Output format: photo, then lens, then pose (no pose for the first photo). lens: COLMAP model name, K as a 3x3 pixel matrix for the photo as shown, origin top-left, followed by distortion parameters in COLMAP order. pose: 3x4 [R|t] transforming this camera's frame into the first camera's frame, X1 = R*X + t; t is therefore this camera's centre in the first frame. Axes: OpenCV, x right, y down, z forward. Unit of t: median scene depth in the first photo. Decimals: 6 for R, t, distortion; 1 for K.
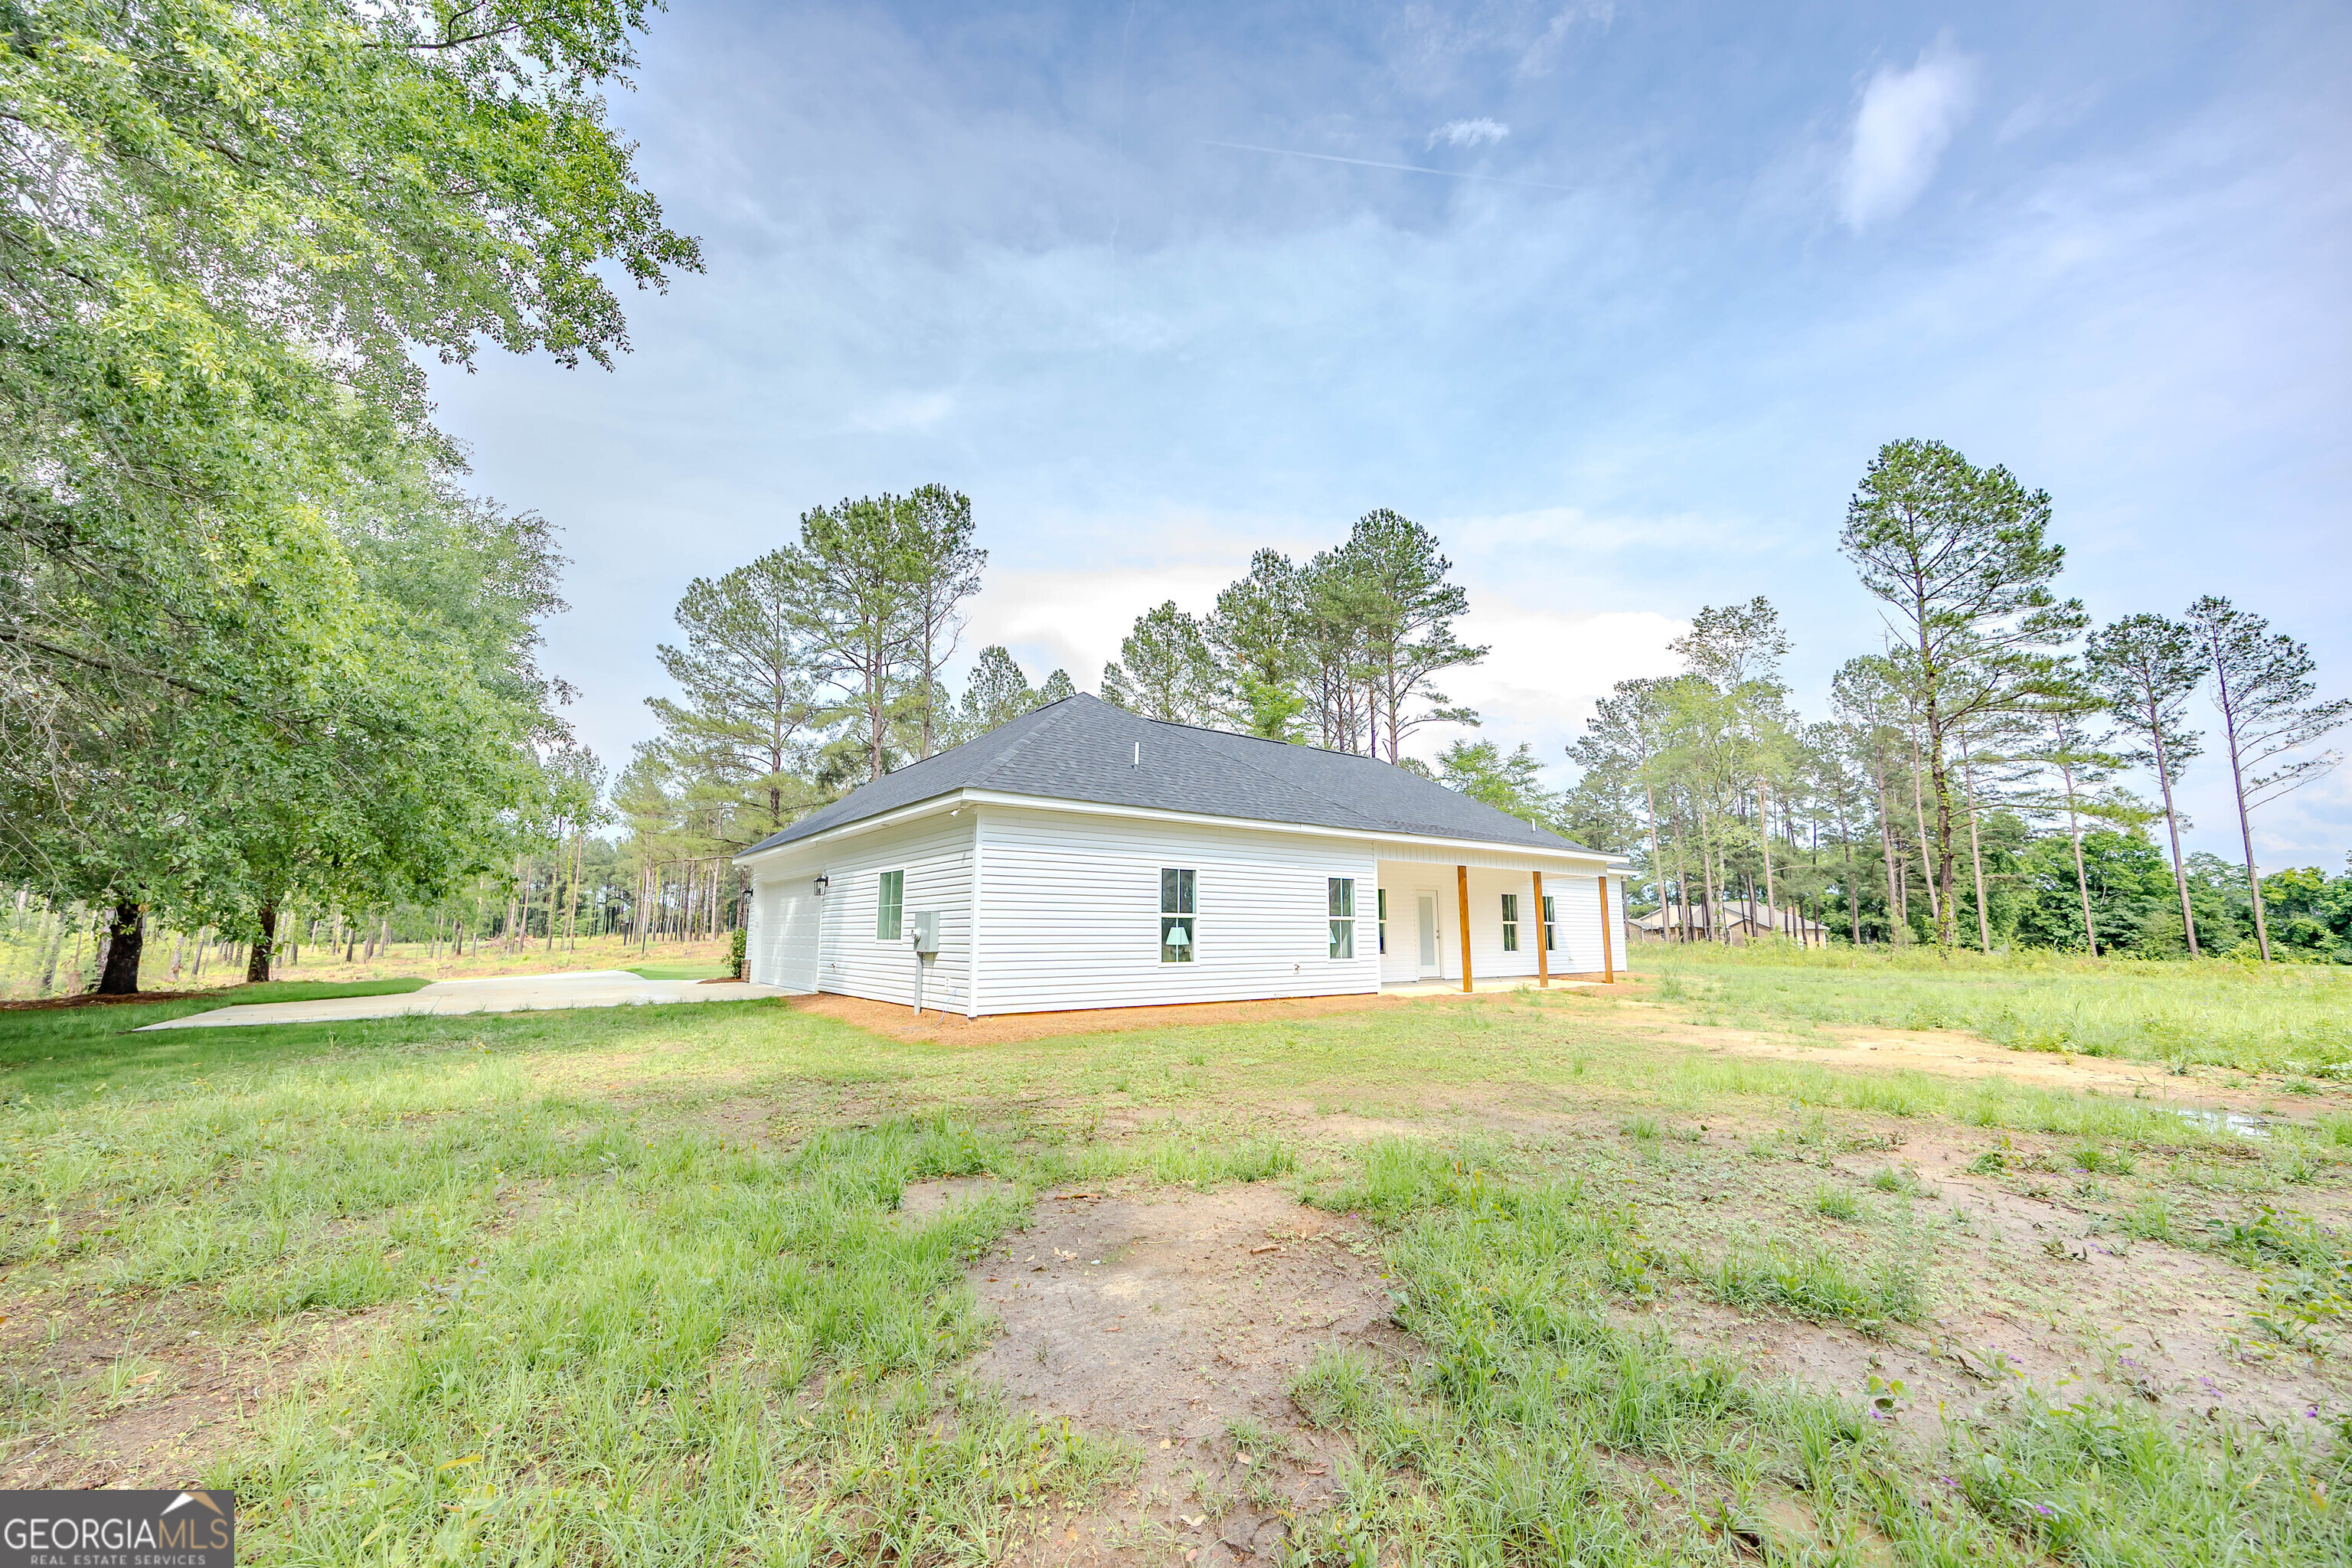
lens RADIAL K [[942.8, 0, 1173.5], [0, 942.8, 789.3], [0, 0, 1]] dist [-0.000235, -0.000016]
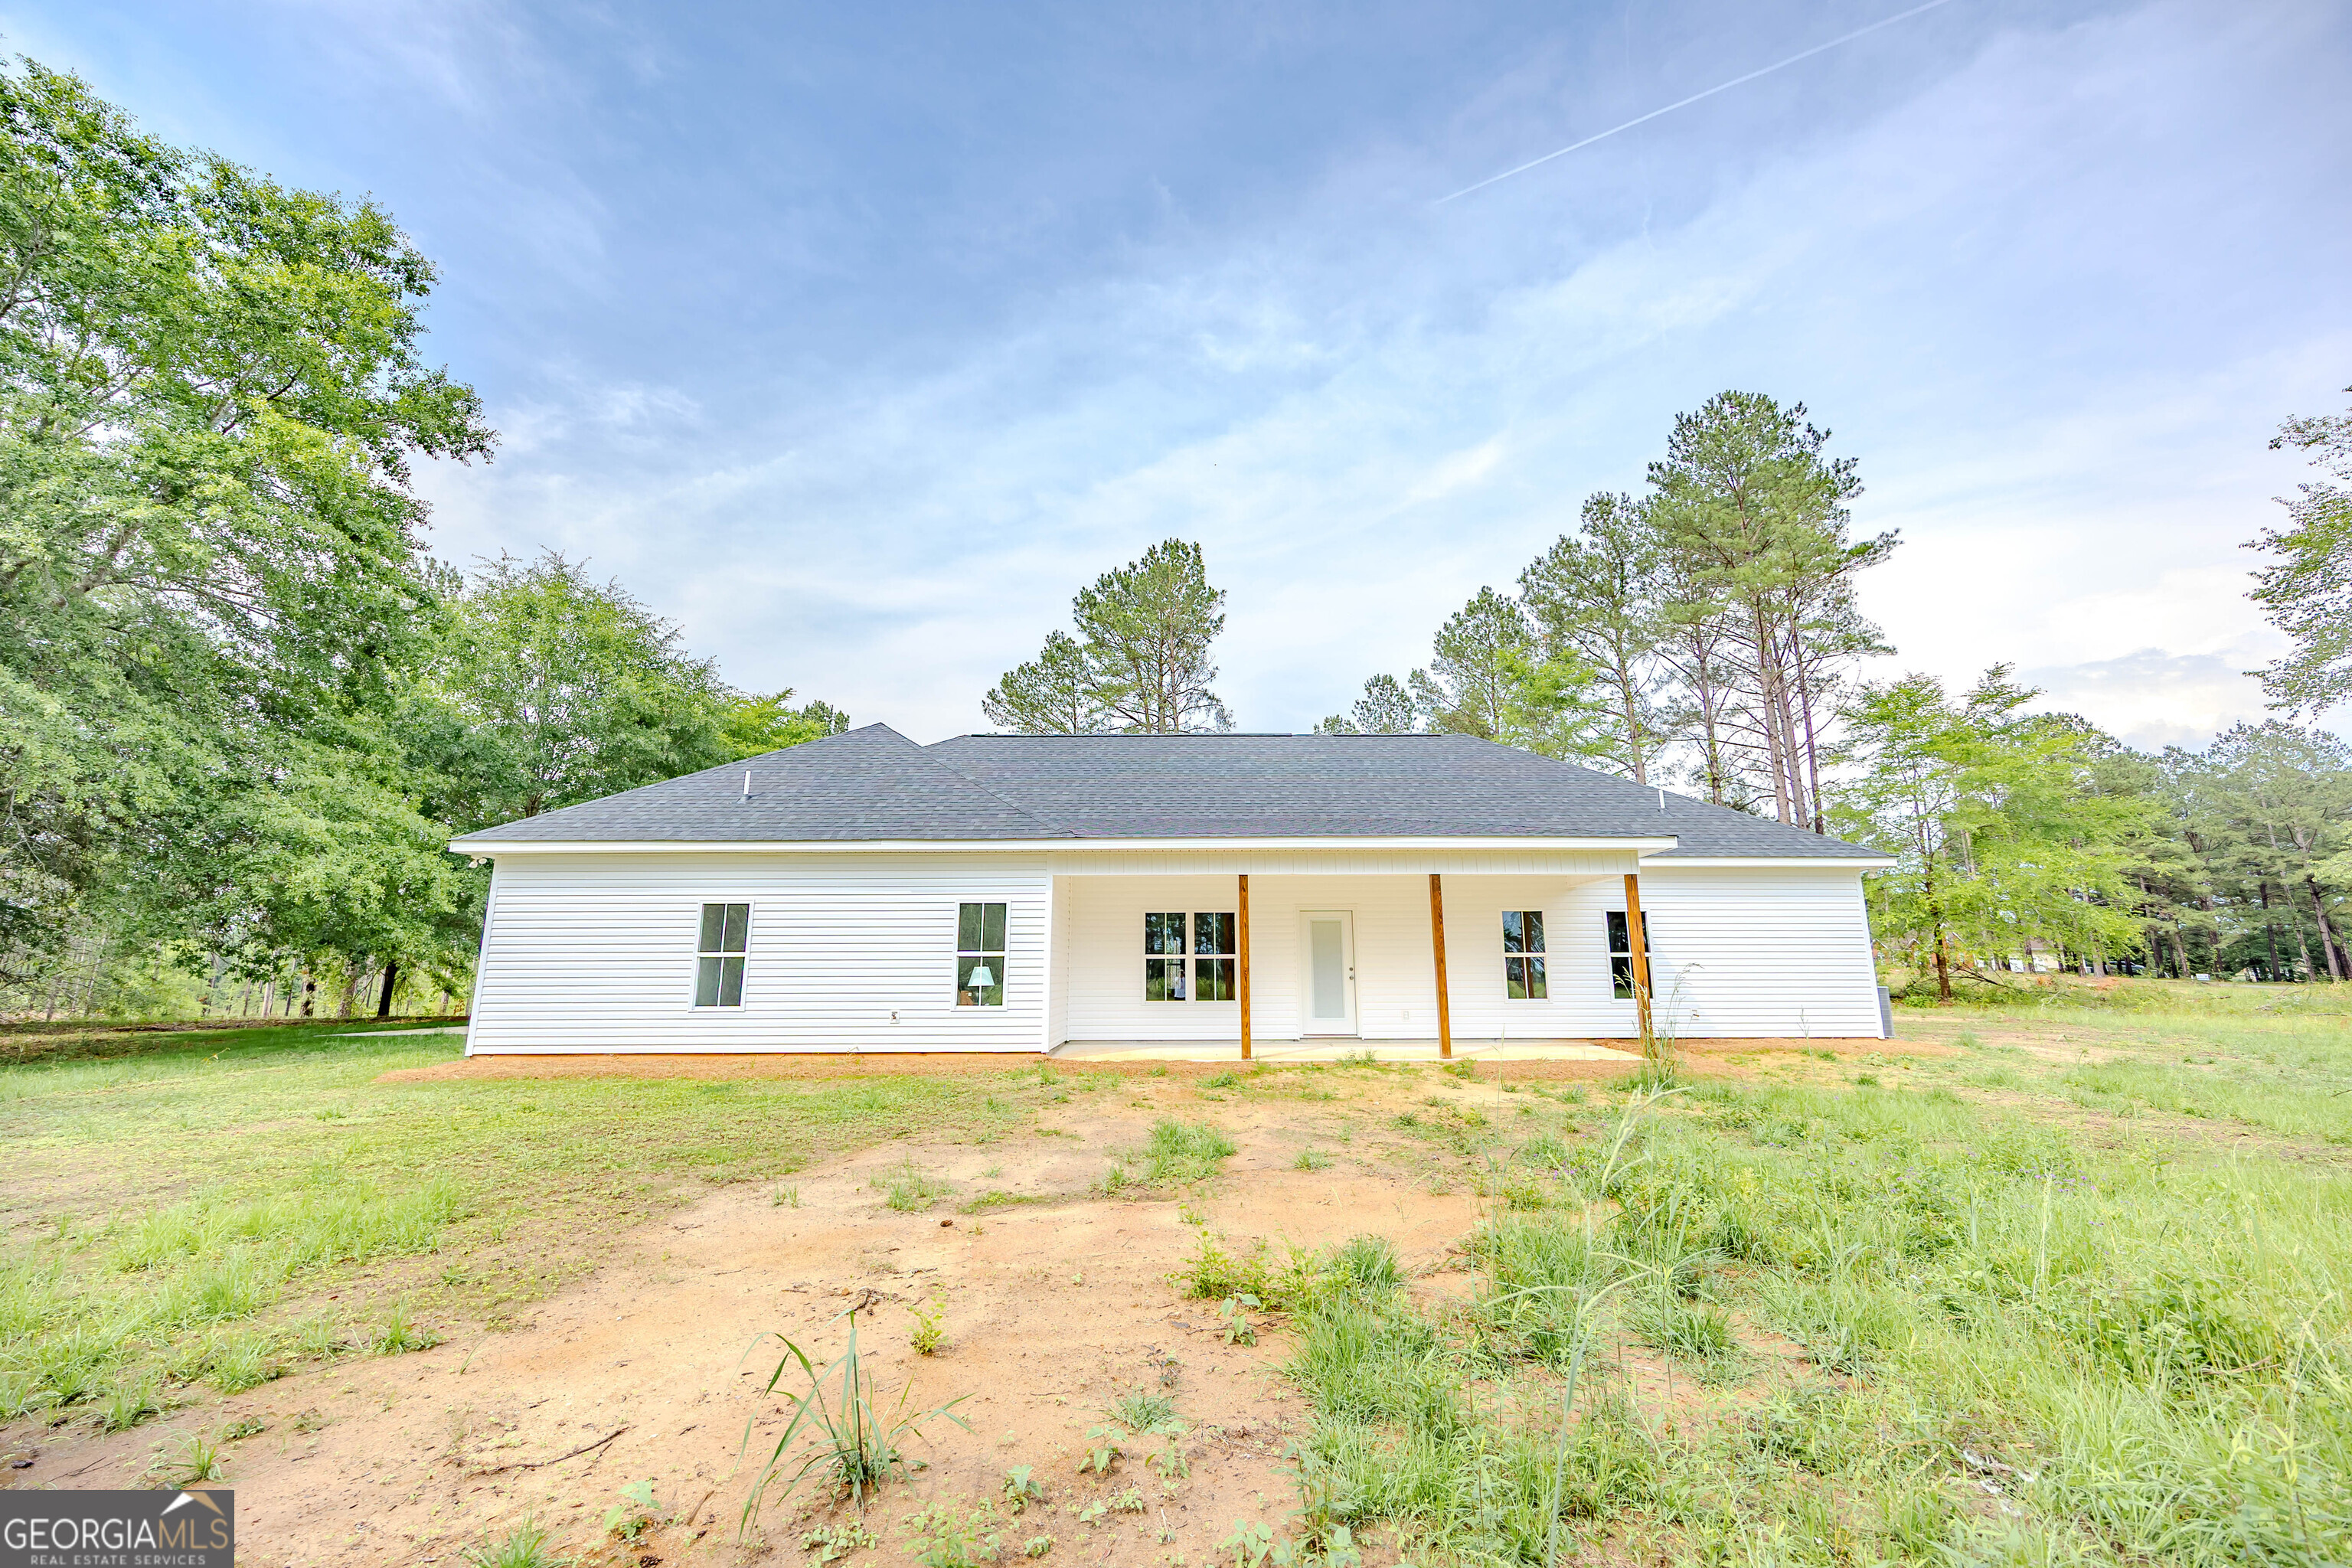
lens RADIAL K [[882.1, 0, 1176.3], [0, 882.1, 783.0], [0, 0, 1]] dist [-0.008247, 0.000557]
pose [[0.793820, -0.124565, -0.595259, 0.236114], [0.094745, 0.992178, -0.081276, 0.020753], [0.600727, 0.008121, 0.799413, 0.179069]]
